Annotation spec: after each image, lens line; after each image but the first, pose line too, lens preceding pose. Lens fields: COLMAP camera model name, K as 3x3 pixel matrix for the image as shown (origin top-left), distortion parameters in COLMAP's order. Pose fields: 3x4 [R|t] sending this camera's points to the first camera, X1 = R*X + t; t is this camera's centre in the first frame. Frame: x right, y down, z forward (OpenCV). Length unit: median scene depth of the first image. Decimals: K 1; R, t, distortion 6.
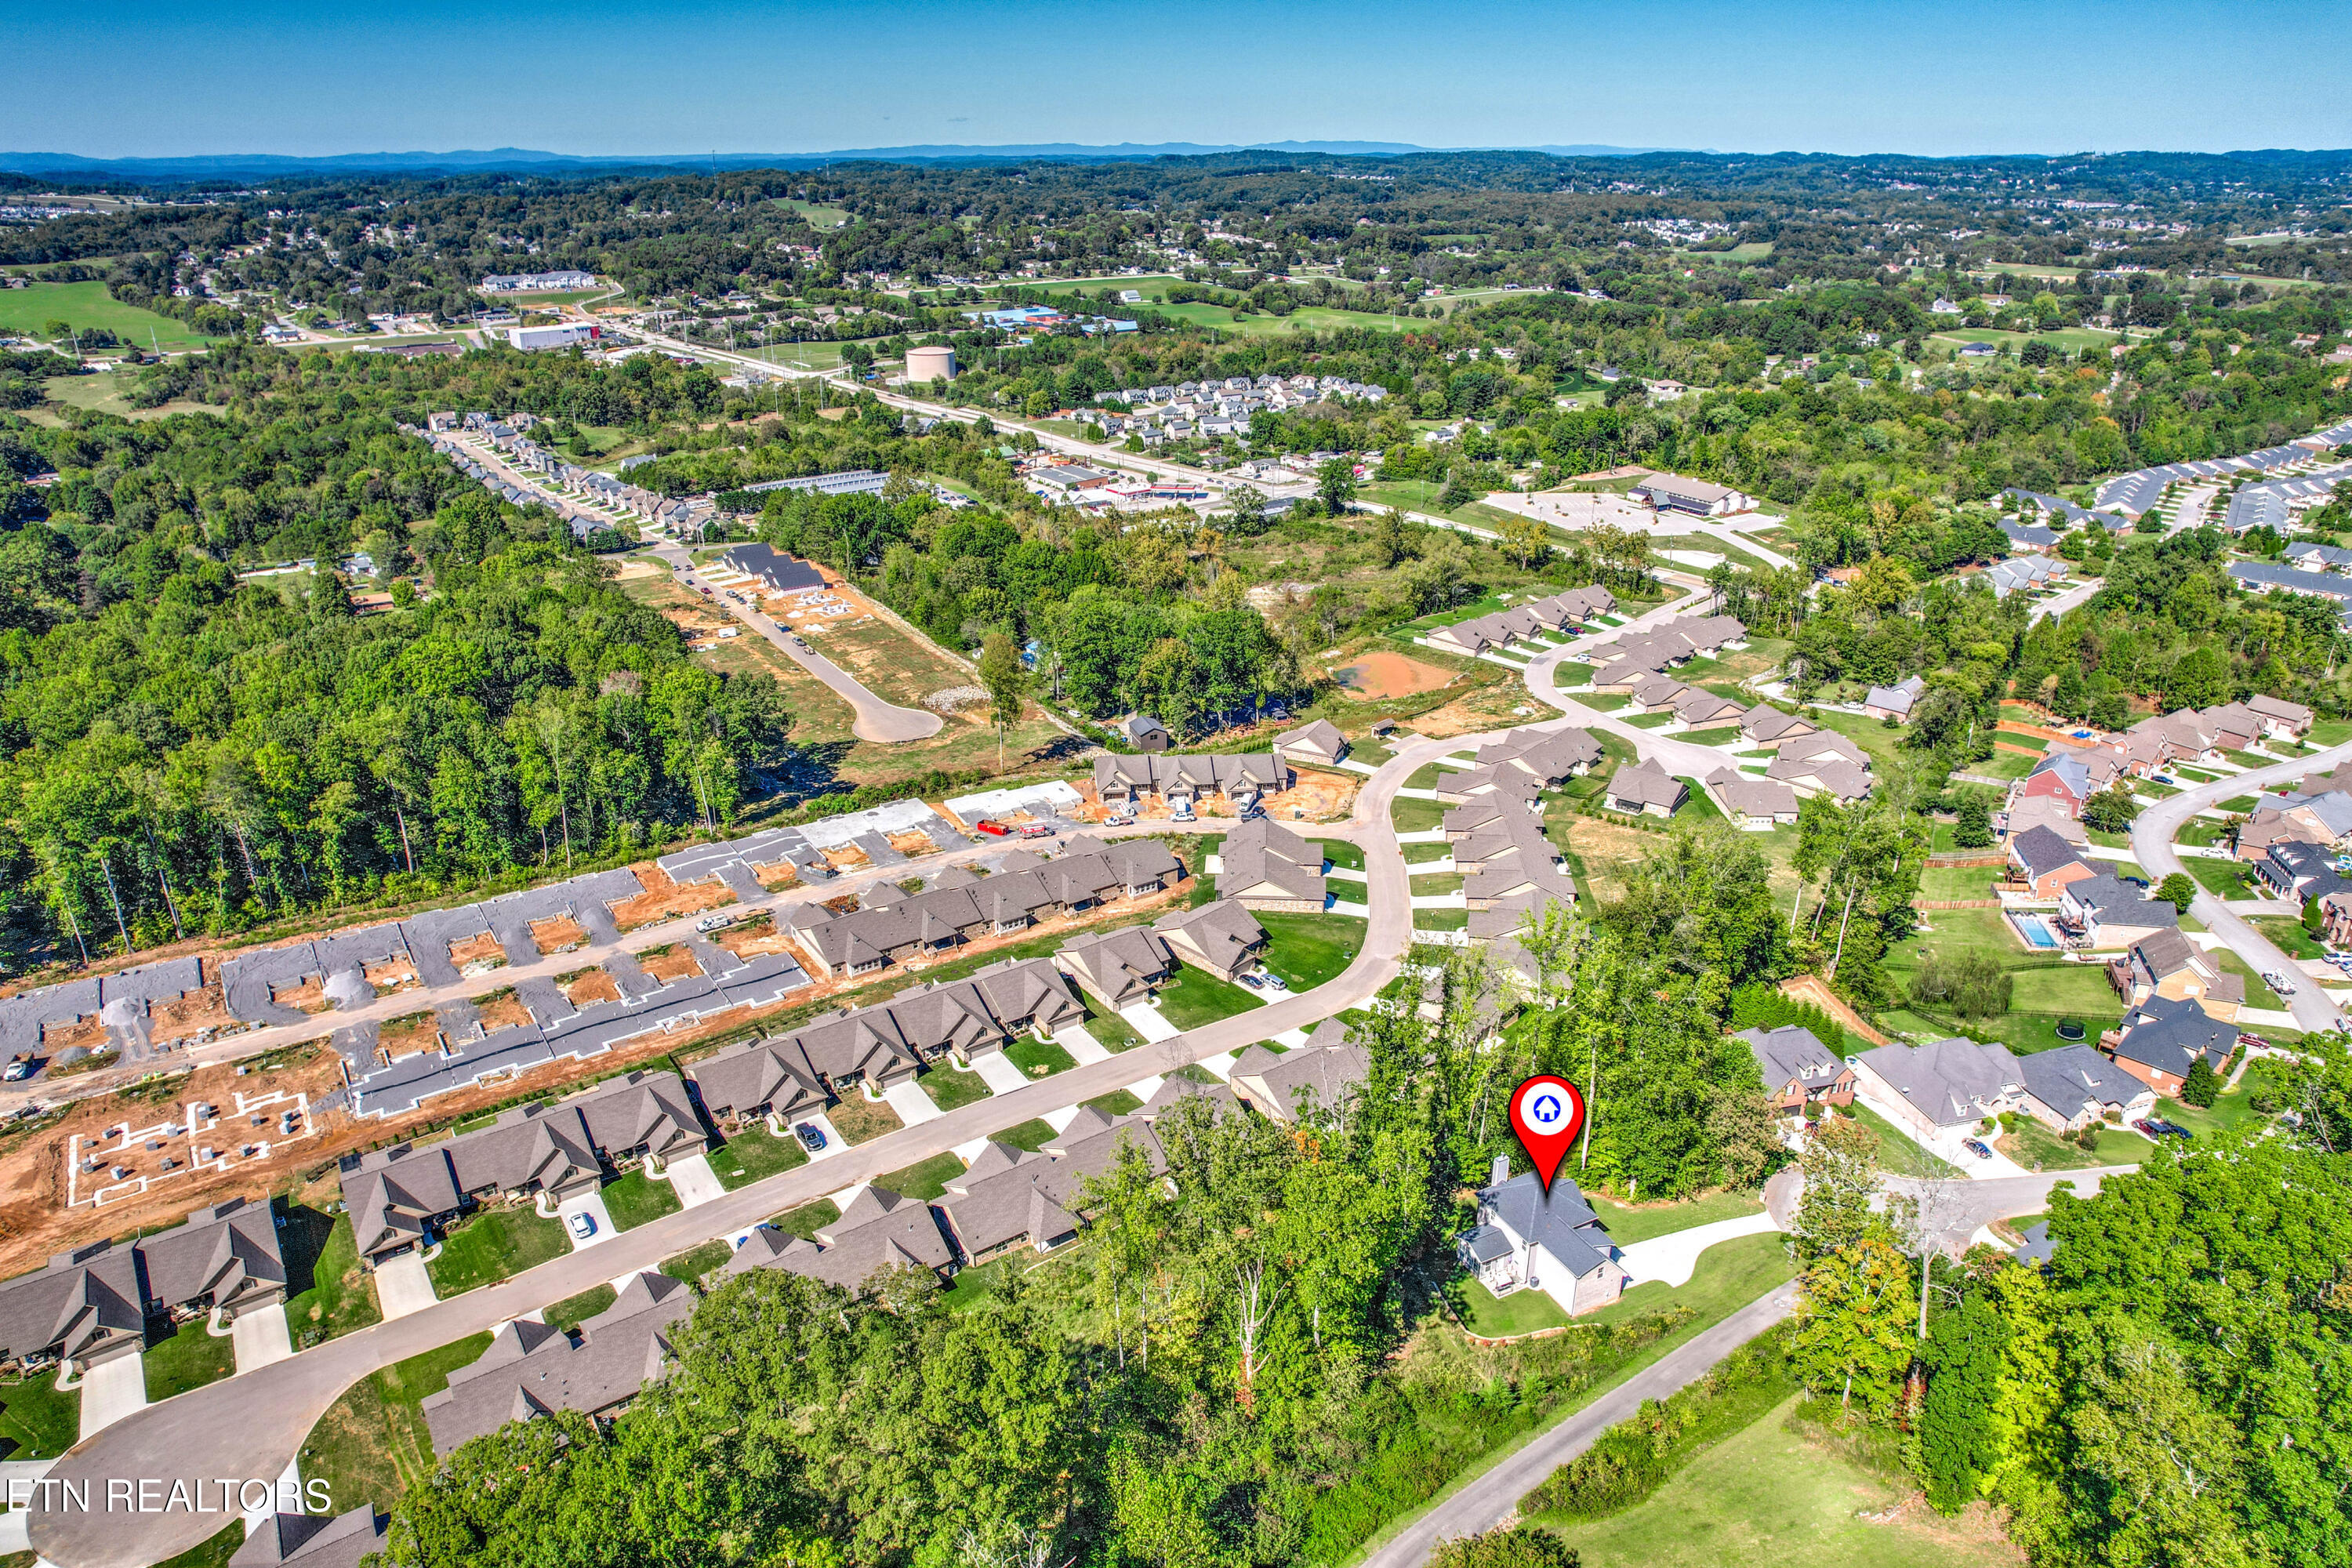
lens RADIAL K [[1495.9, 0, 1184.6], [0, 1495.9, 750.7], [0, 0, 1]] dist [-0.077007, 0.065604]
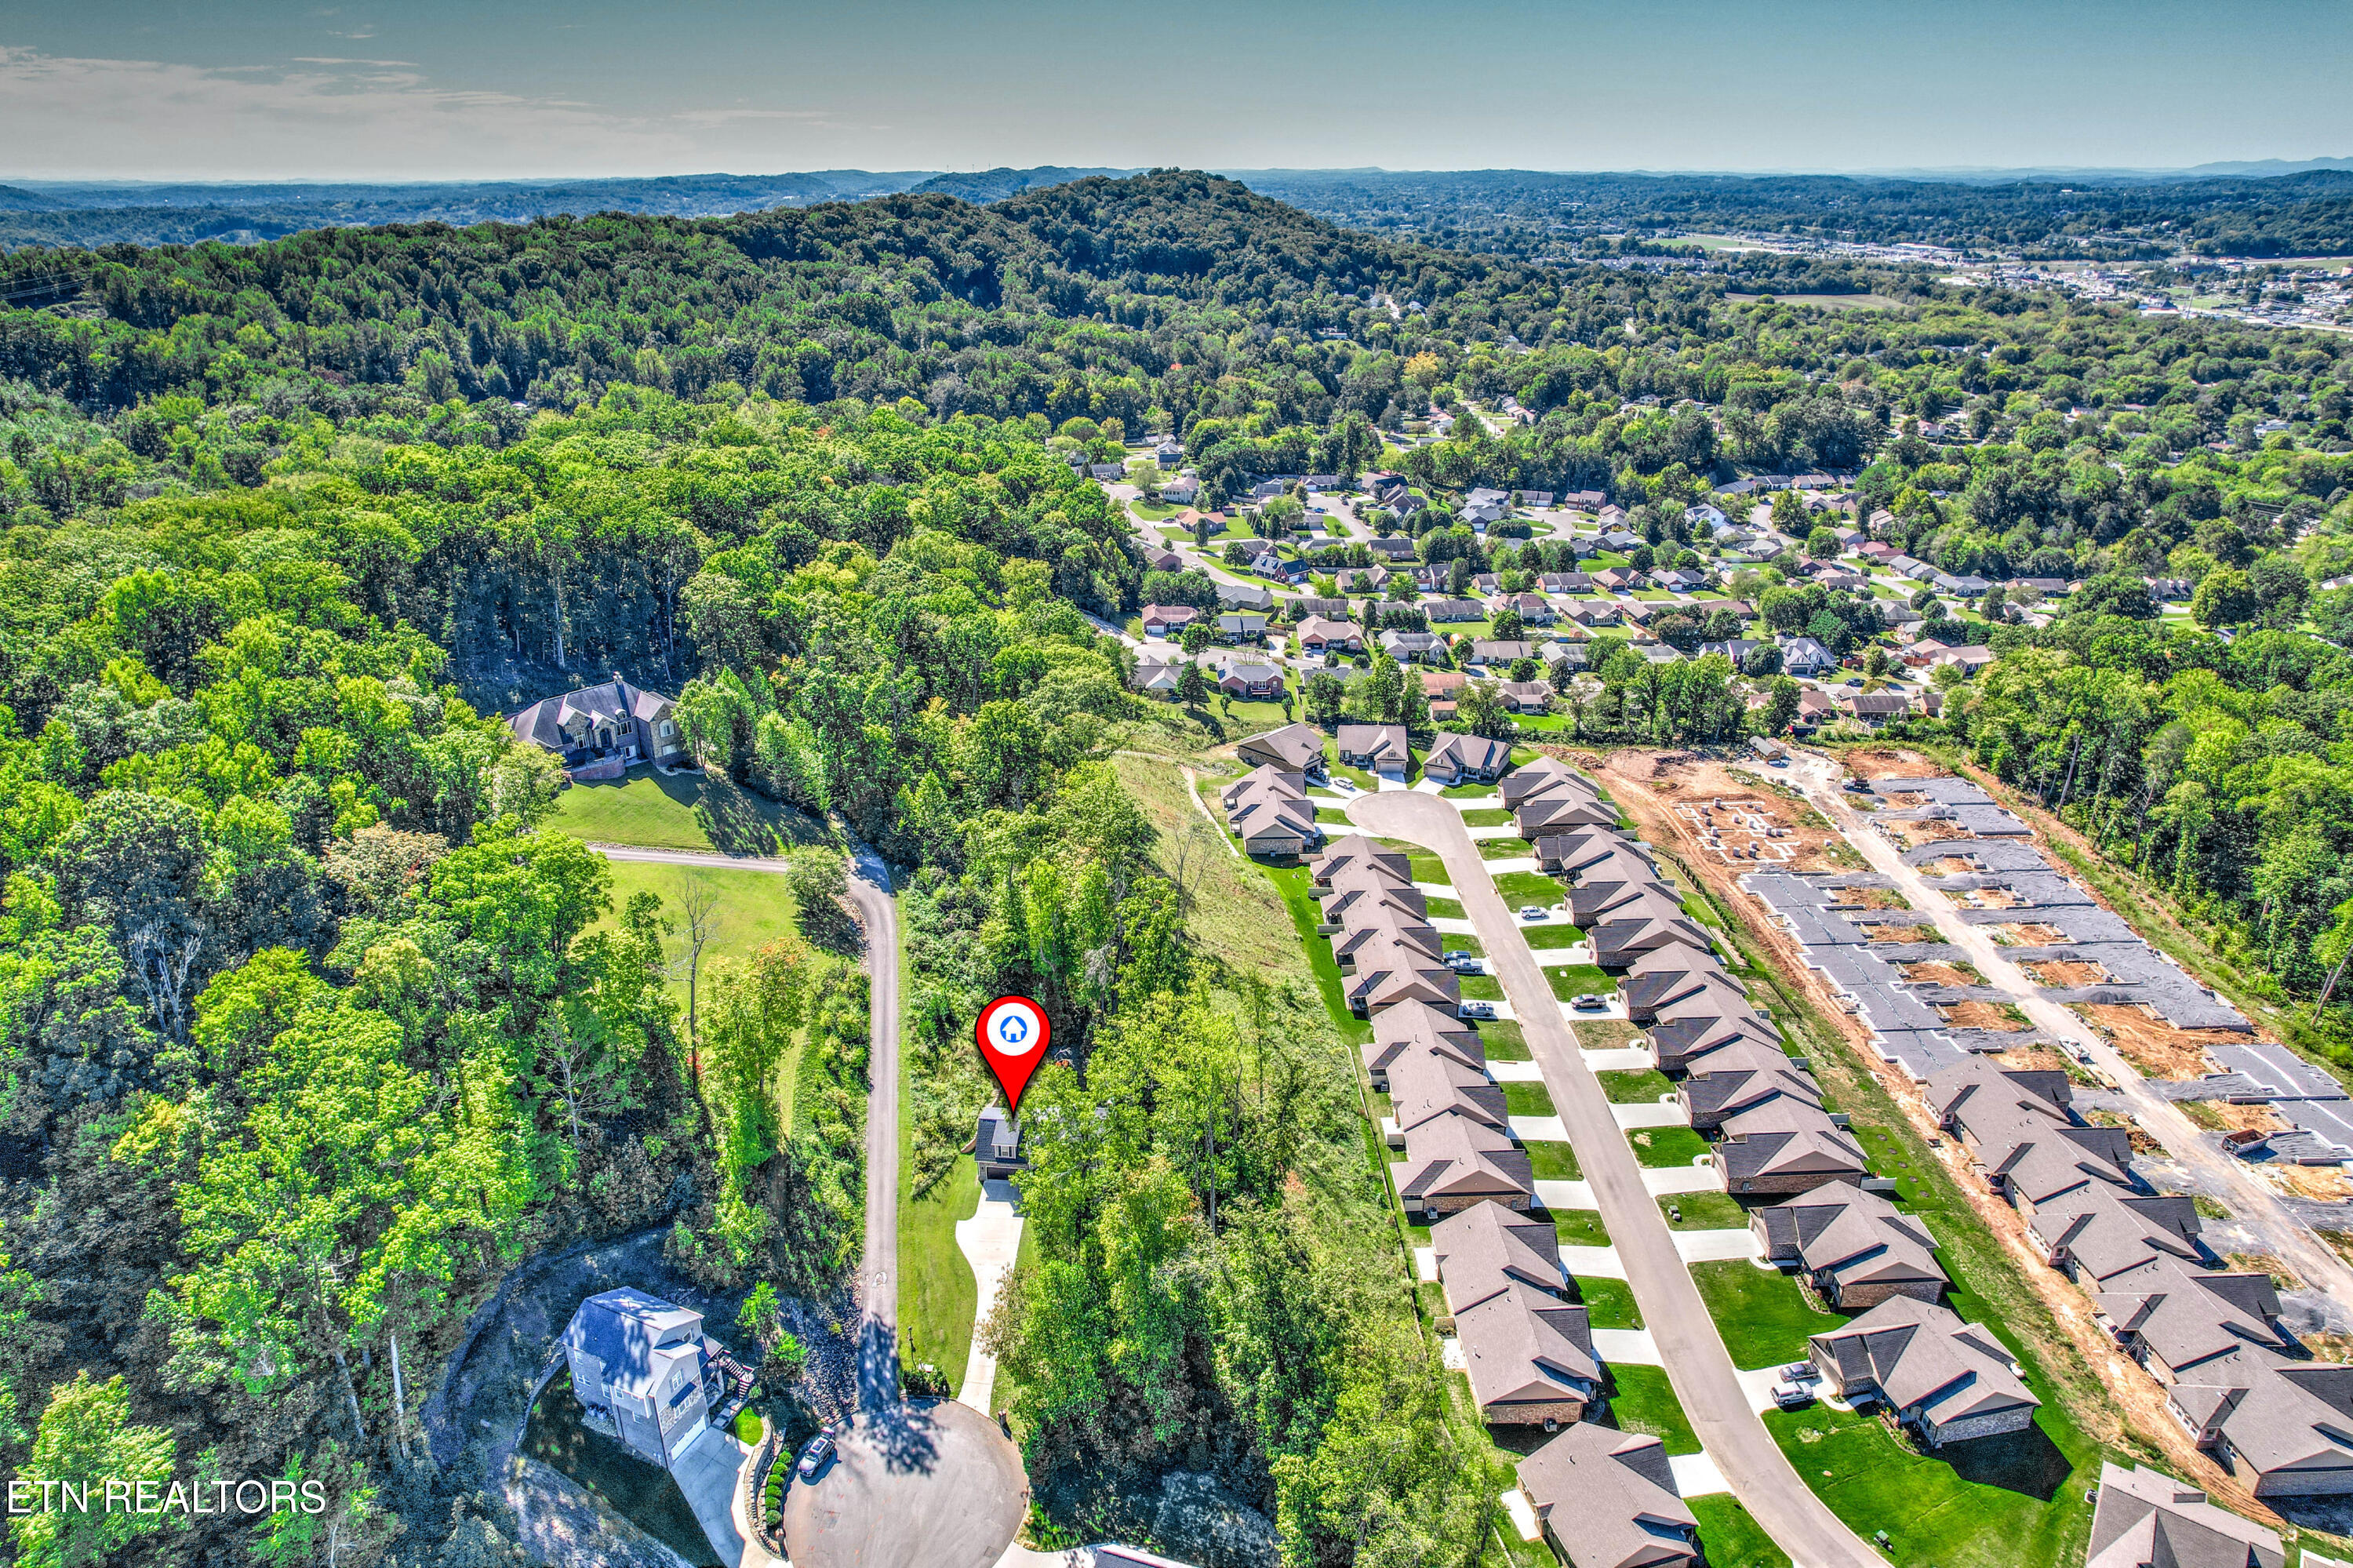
lens RADIAL K [[1494.9, 0, 1176.5], [0, 1494.9, 784.0], [0, 0, 1]] dist [-0.075715, 0.057677]
pose [[-0.534054, 0.330361, -0.778234, 0.174460], [-0.310340, 0.779638, 0.543924, -0.092280], [0.786432, 0.532002, -0.313845, 0.230041]]
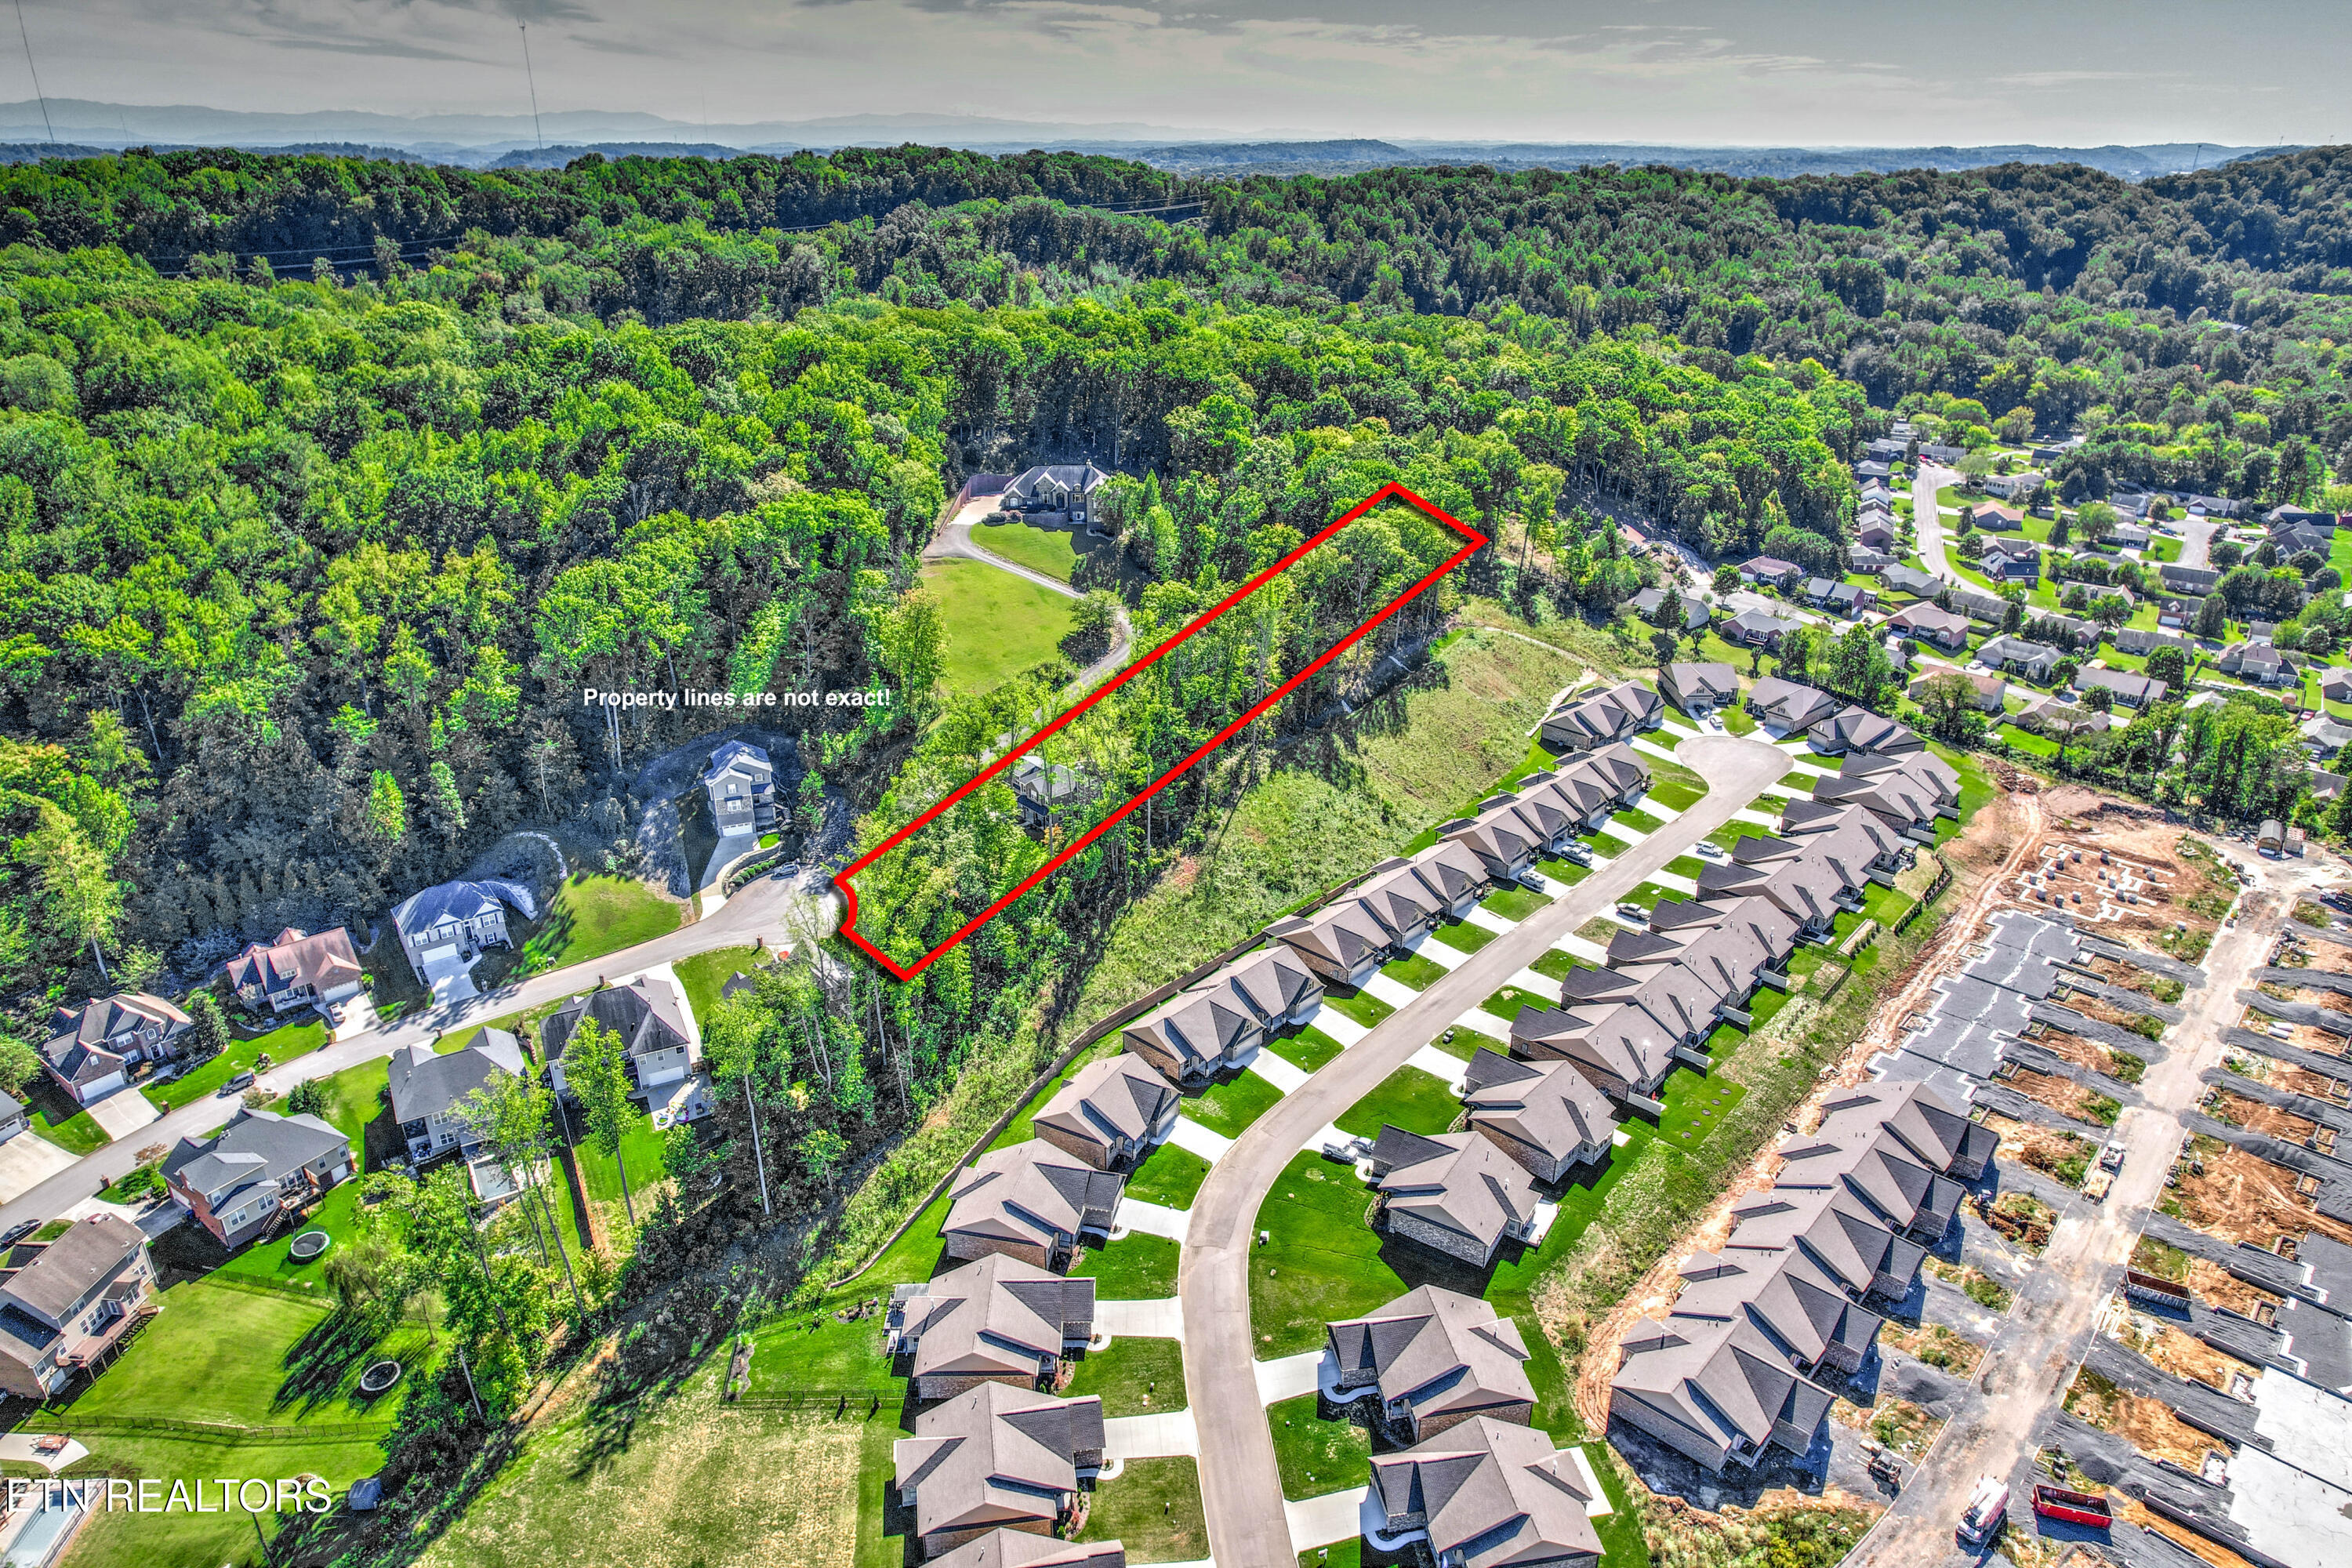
lens RADIAL K [[1495.9, 0, 1184.6], [0, 1495.9, 750.7], [0, 0, 1]] dist [-0.077007, 0.065604]
pose [[-0.973478, 0.089203, -0.210673, 0.078130], [-0.084263, 0.716319, 0.692666, -0.145679], [0.212698, 0.692047, -0.689805, 0.377112]]
